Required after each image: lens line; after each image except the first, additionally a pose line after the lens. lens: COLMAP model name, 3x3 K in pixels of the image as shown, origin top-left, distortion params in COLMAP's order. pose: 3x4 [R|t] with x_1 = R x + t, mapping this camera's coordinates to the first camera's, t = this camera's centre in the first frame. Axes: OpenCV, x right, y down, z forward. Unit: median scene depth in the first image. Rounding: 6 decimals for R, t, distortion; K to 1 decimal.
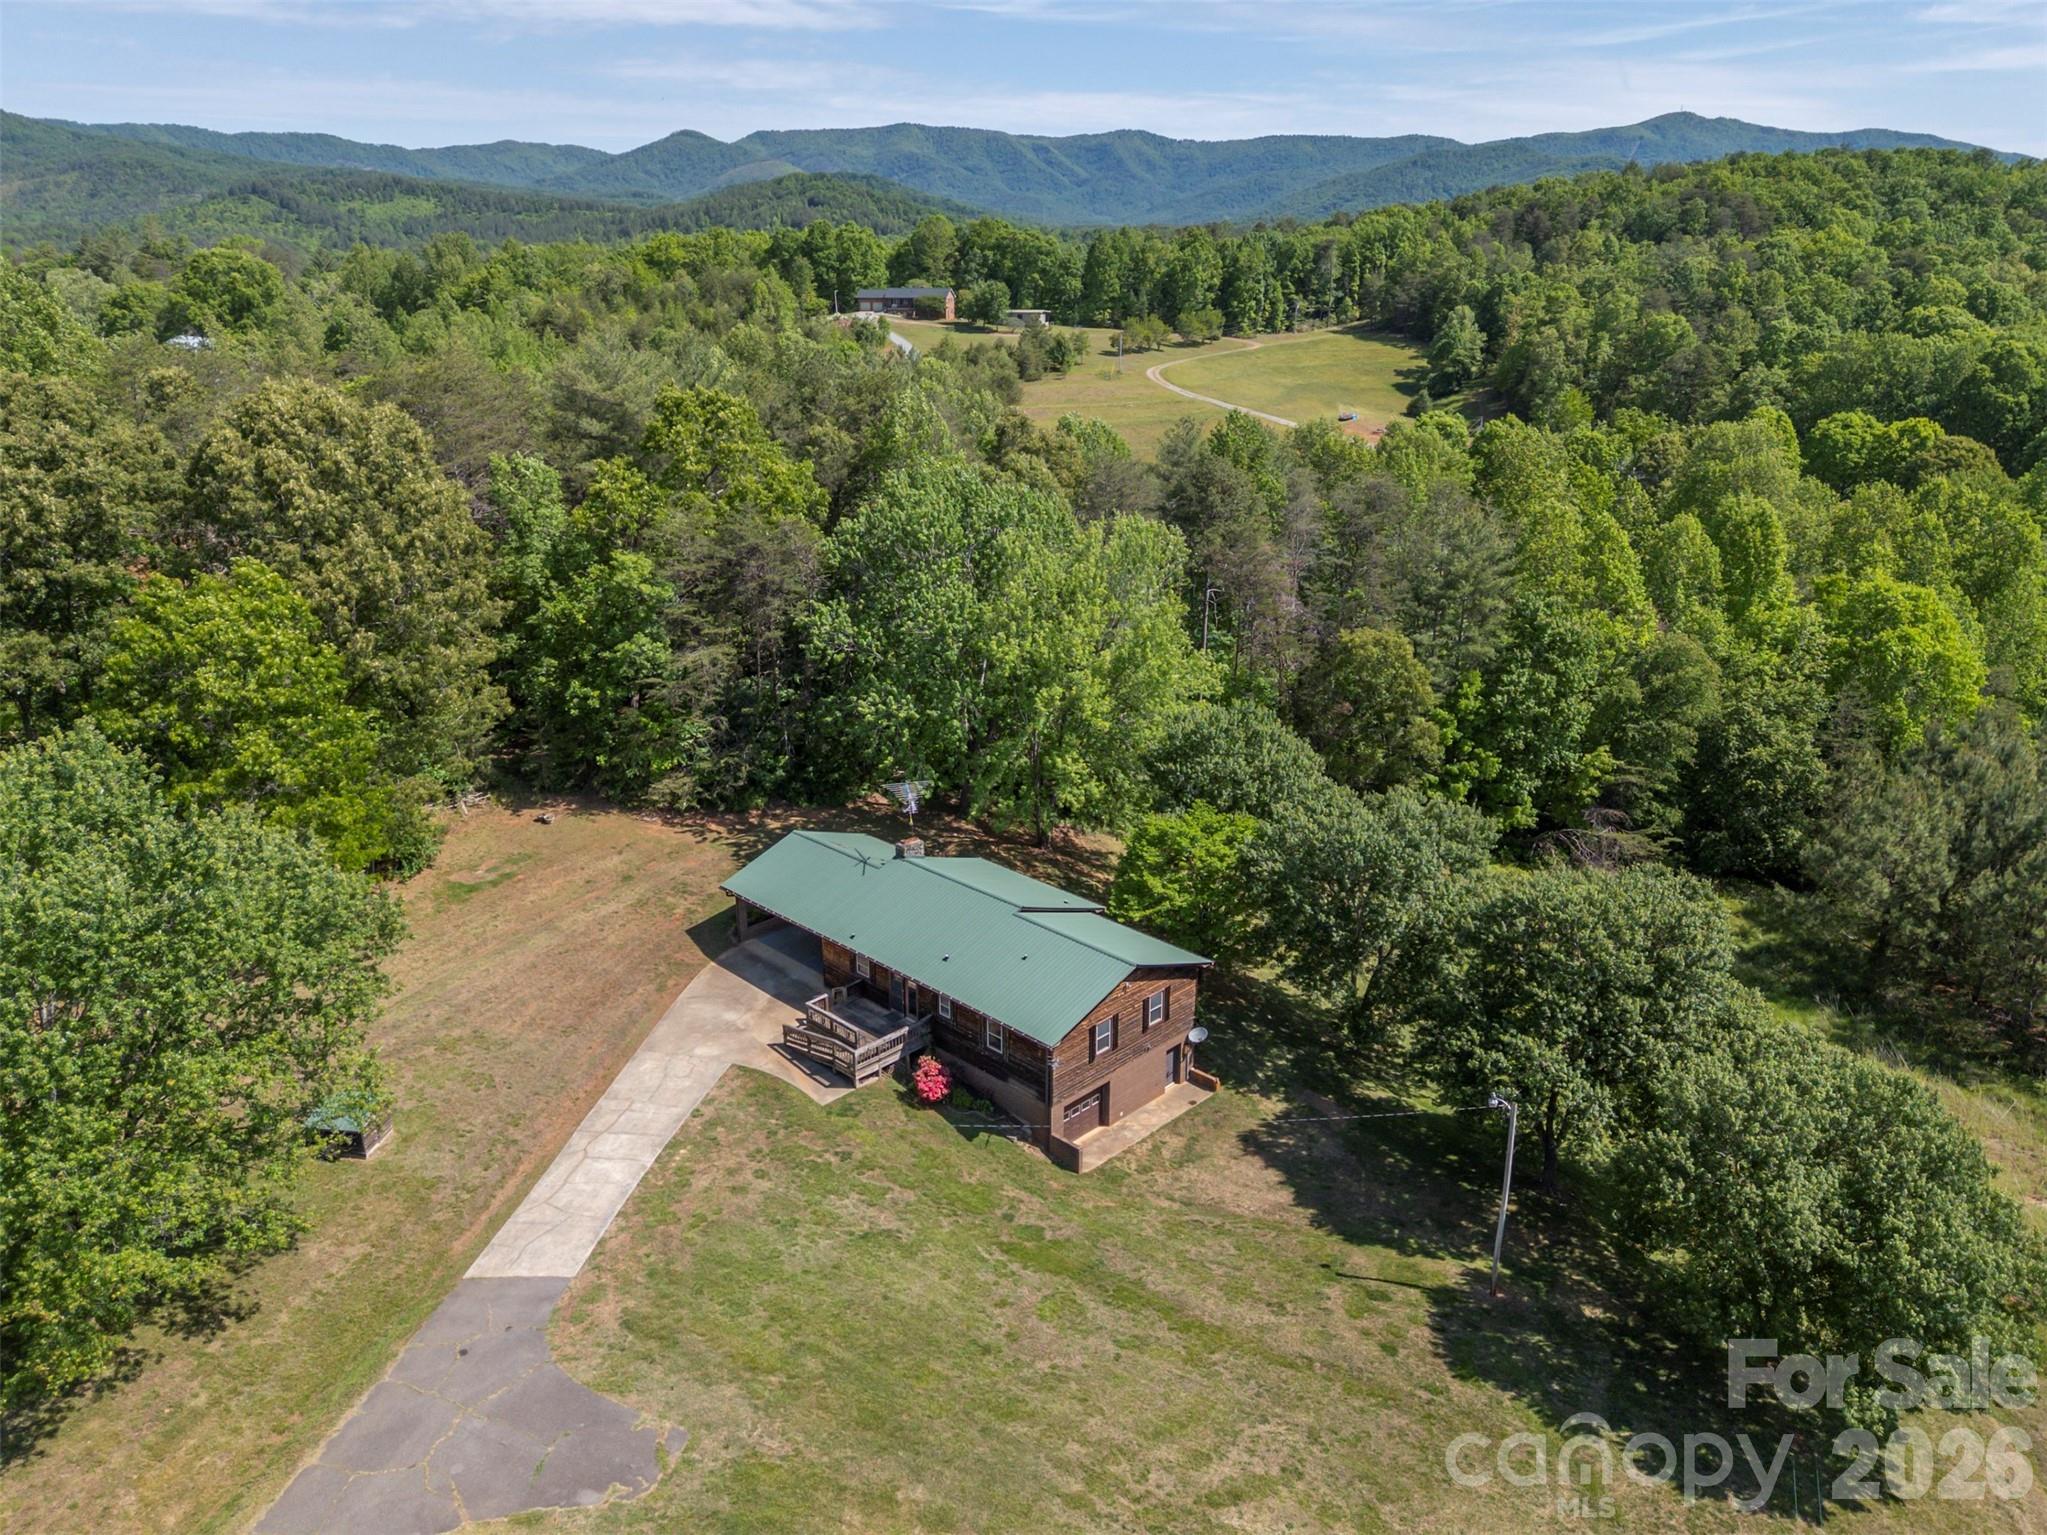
lens RADIAL K [[1495.5, 0, 1018.8], [0, 1495.5, 760.9], [0, 0, 1]] dist [0.073265, -0.062712]
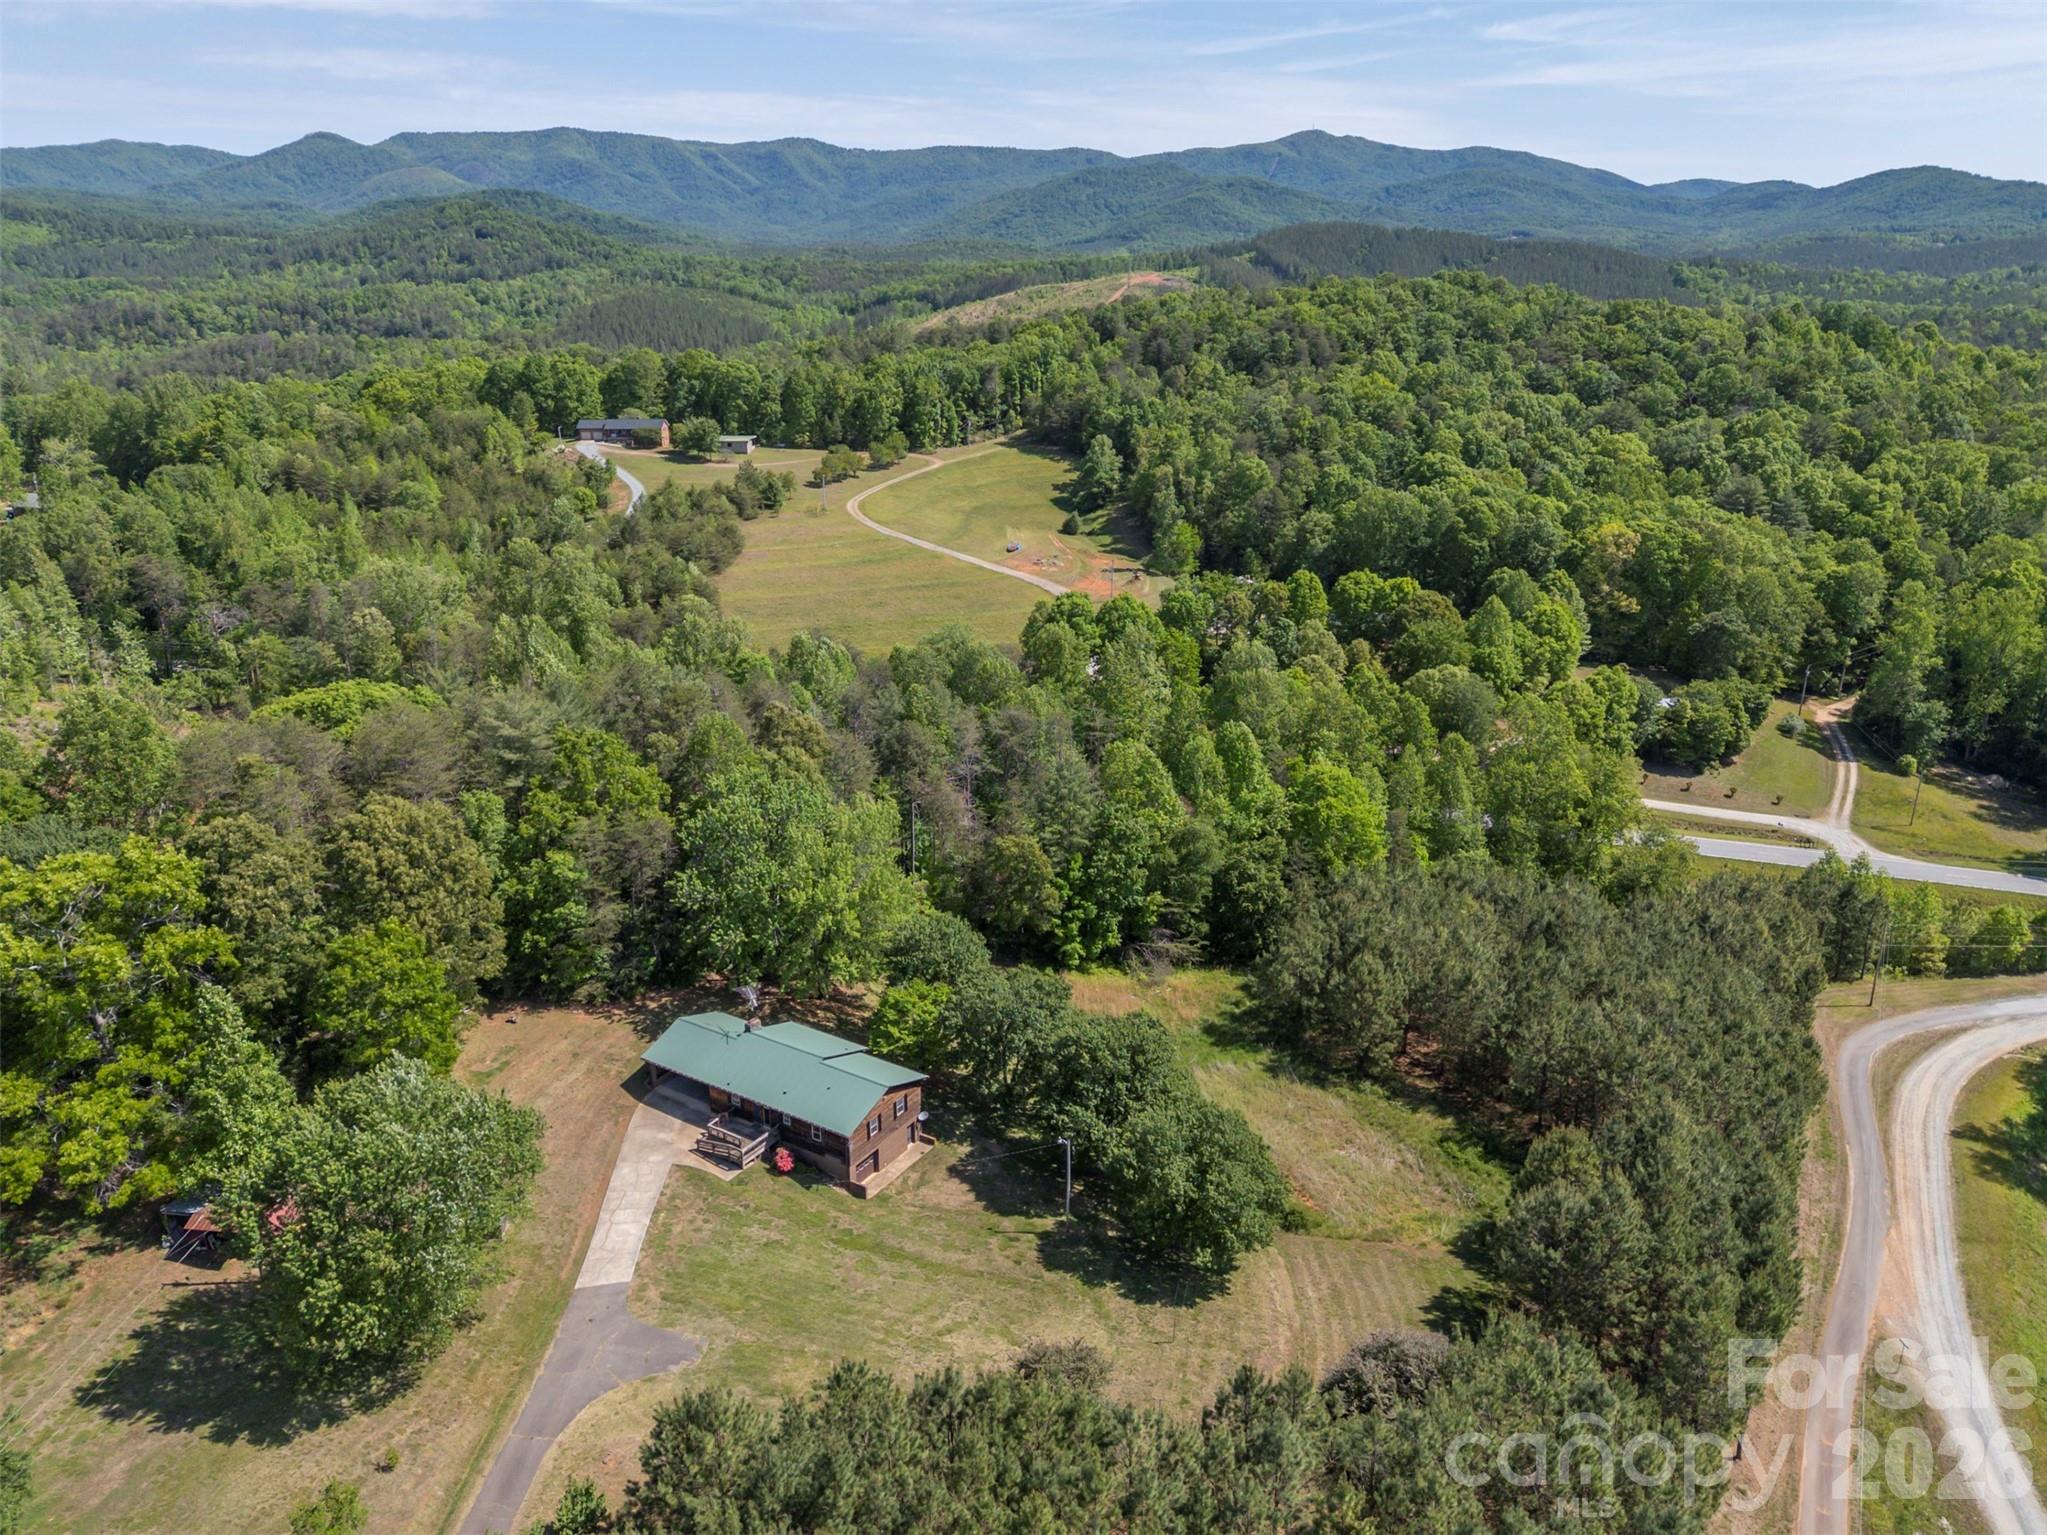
lens RADIAL K [[1495.7, 0, 1019.2], [0, 1495.7, 749.4], [0, 0, 1]] dist [0.085395, -0.088984]
pose [[0.979626, -0.068117, 0.188924, -0.071830], [0.069887, 0.997551, -0.002715, -0.217538], [-0.188277, 0.015863, 0.981988, -0.728243]]
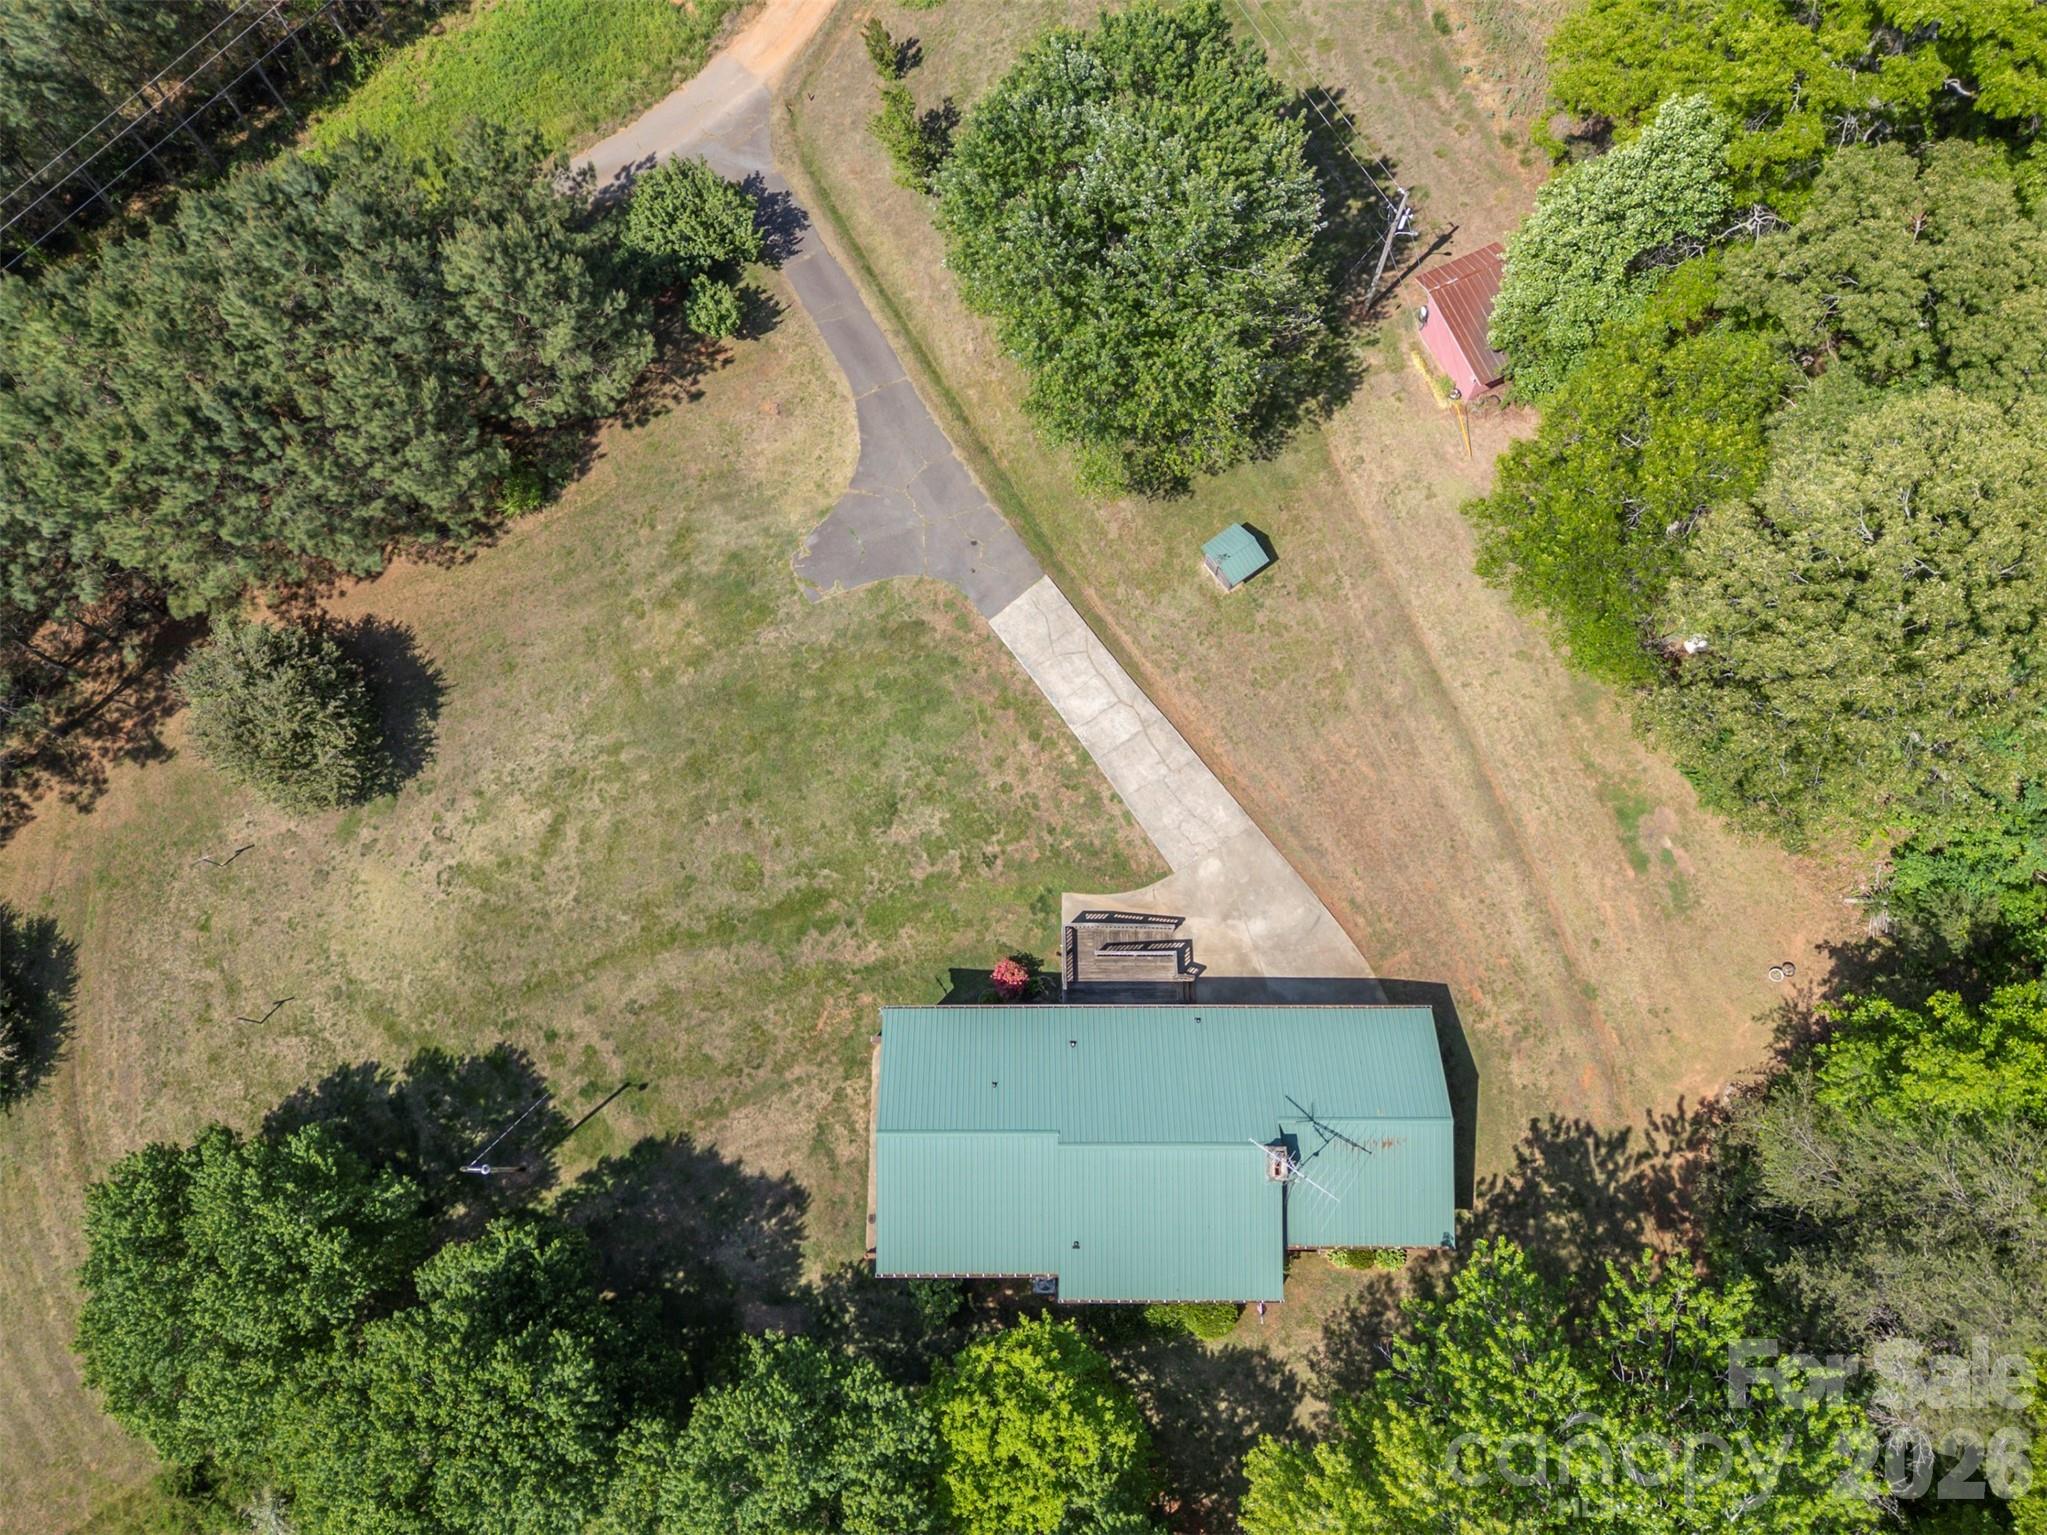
lens RADIAL K [[1492.7, 0, 1023.5], [0, 1492.7, 767.5], [0, 0, 1]] dist [0.046675, -0.005406]
pose [[-0.704693, 0.677808, -0.209725, 0.044134], [-0.232650, 0.058504, 0.970799, -0.645146], [0.670285, 0.732908, 0.116465, 0.605092]]
